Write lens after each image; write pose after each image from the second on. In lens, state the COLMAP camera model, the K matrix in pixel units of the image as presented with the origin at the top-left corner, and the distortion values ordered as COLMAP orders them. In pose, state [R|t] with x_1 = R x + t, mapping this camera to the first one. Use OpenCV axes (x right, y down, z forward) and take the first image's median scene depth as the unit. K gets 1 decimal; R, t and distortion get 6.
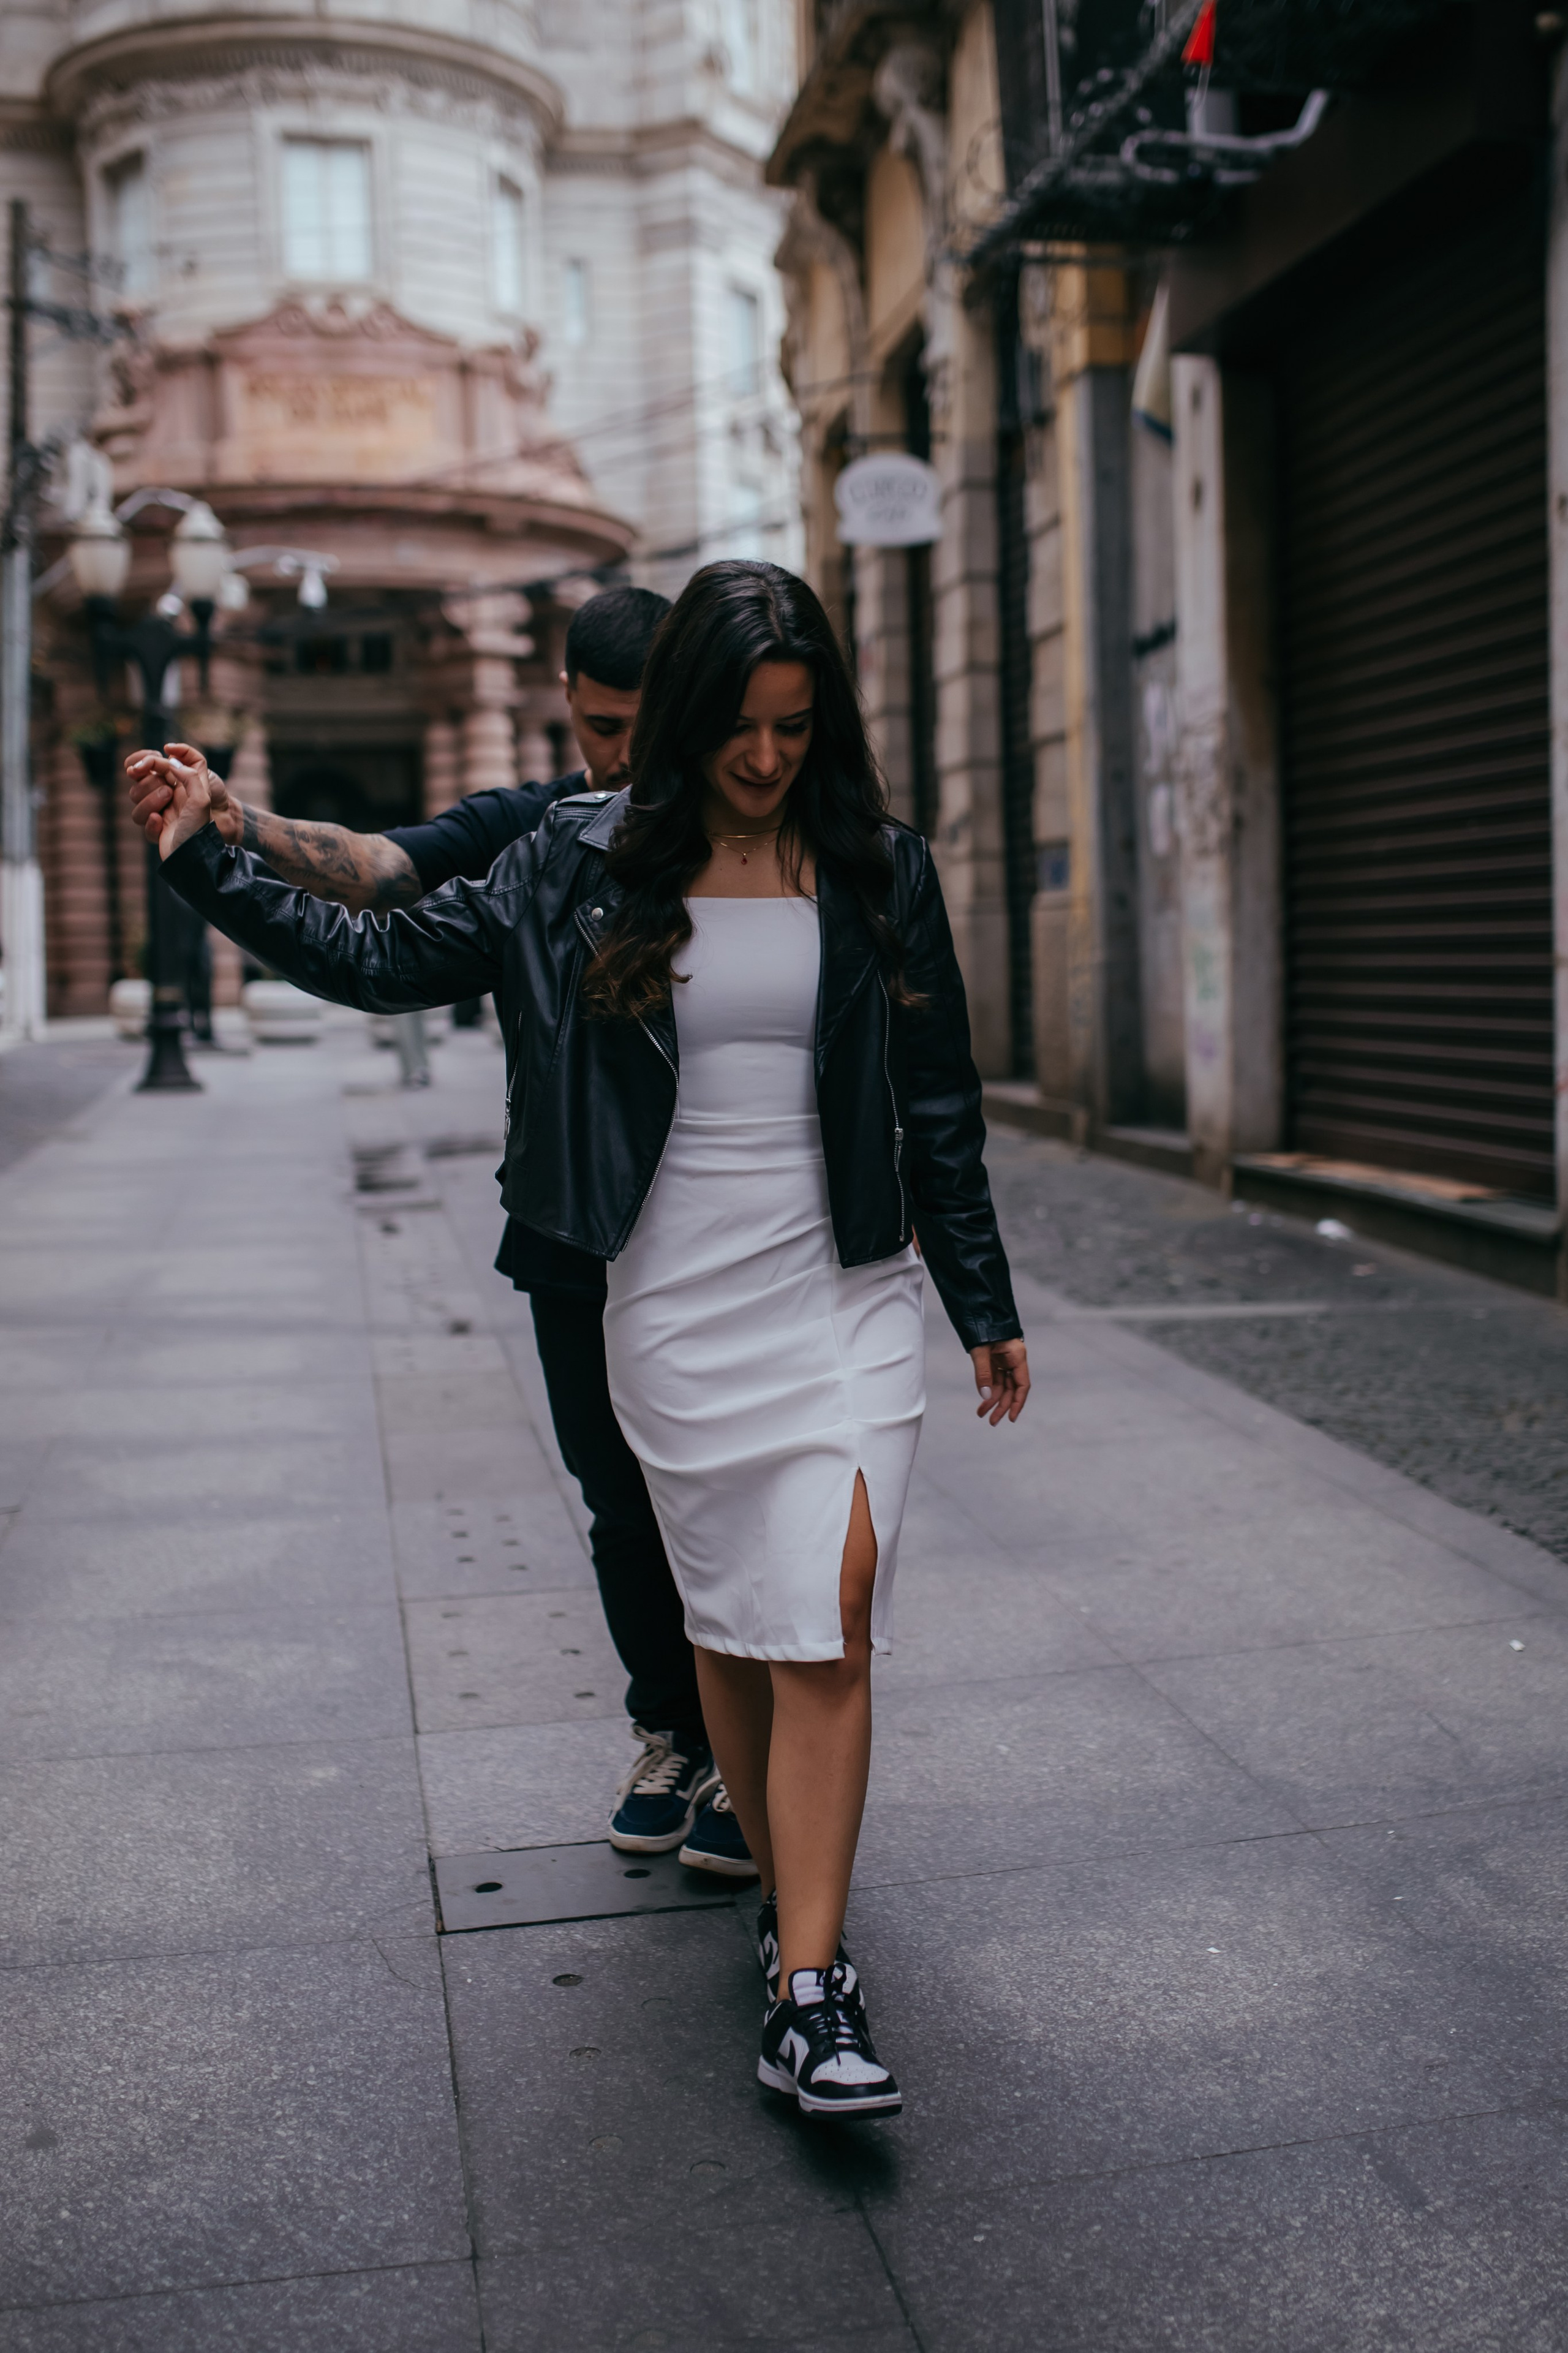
lens RADIAL K [[2442.3, 0, 880.9], [0, 2442.3, 1192.3], [0, 0, 1]] dist [-0.036585, 0.000000]
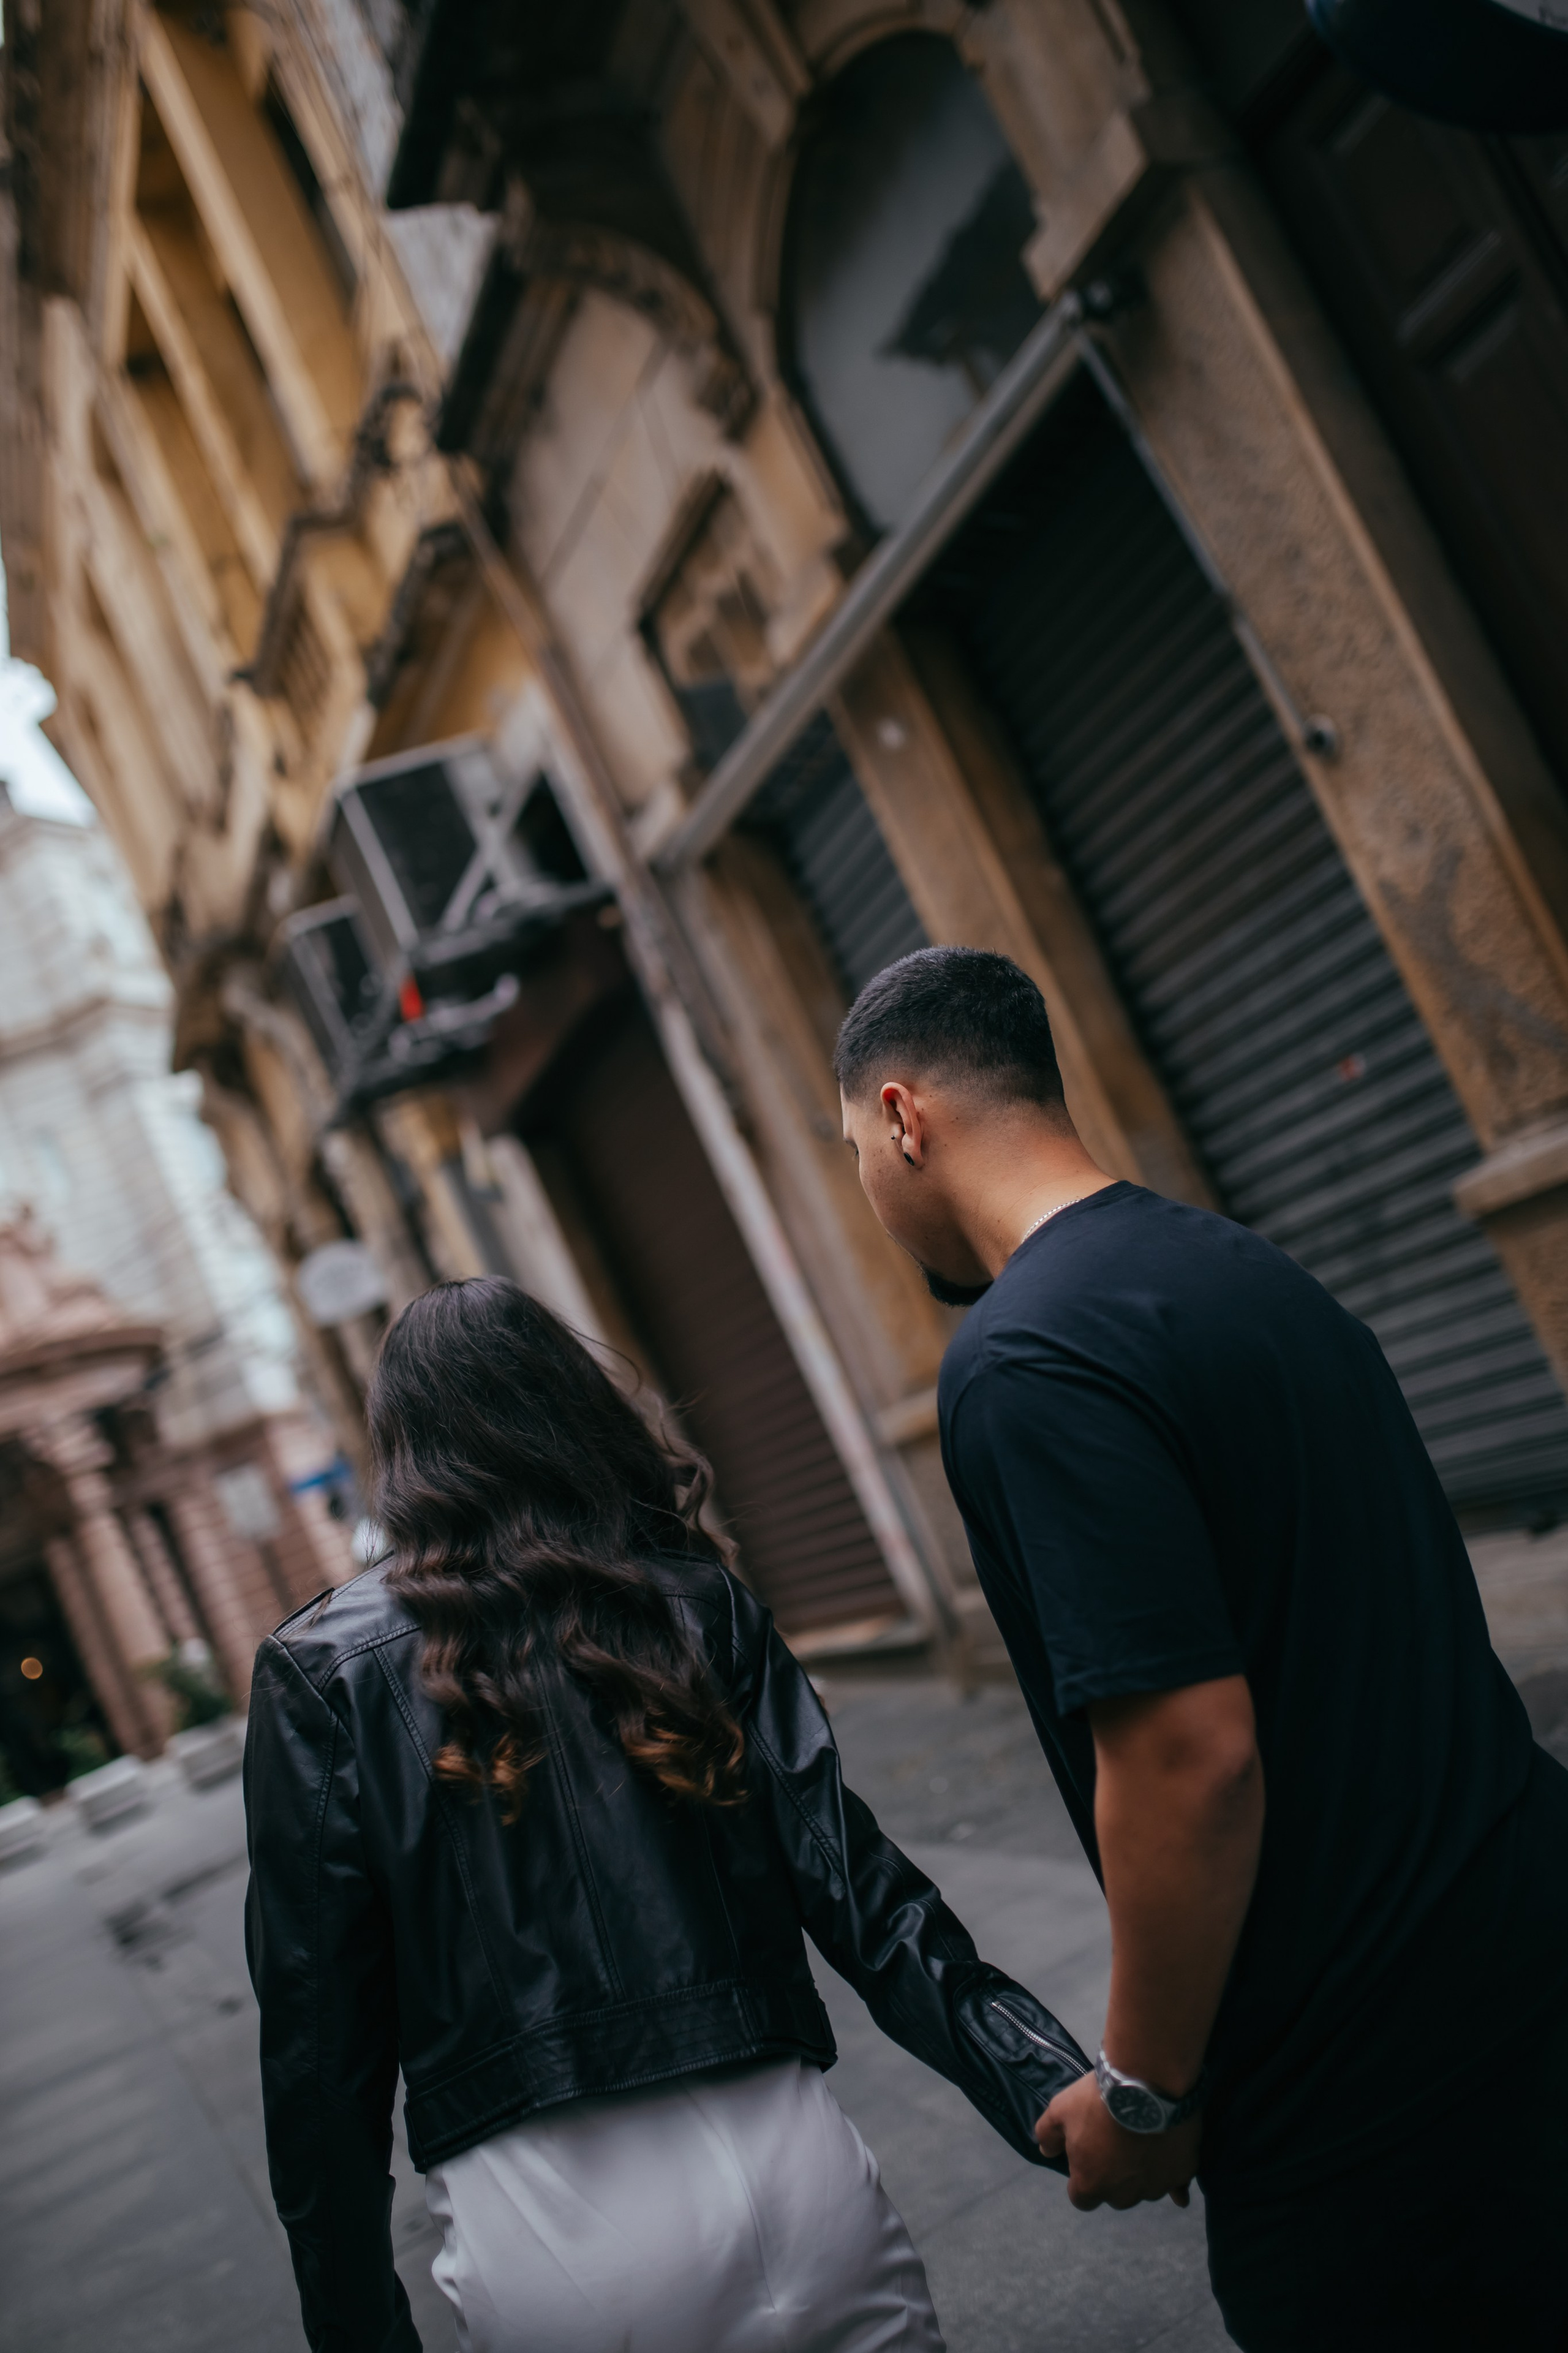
lens RADIAL K [[2180.7, 0, 784.8], [0, 2180.7, 1199.1], [0, 0, 1]] dist [-0.035854, 0.000000]
pose [[0.919090, -0.351702, 0.177707, 0.028481], [0.384008, 0.900572, -0.203735, 0.007864], [-0.088384, 0.255492, 0.962763, -0.156912]]
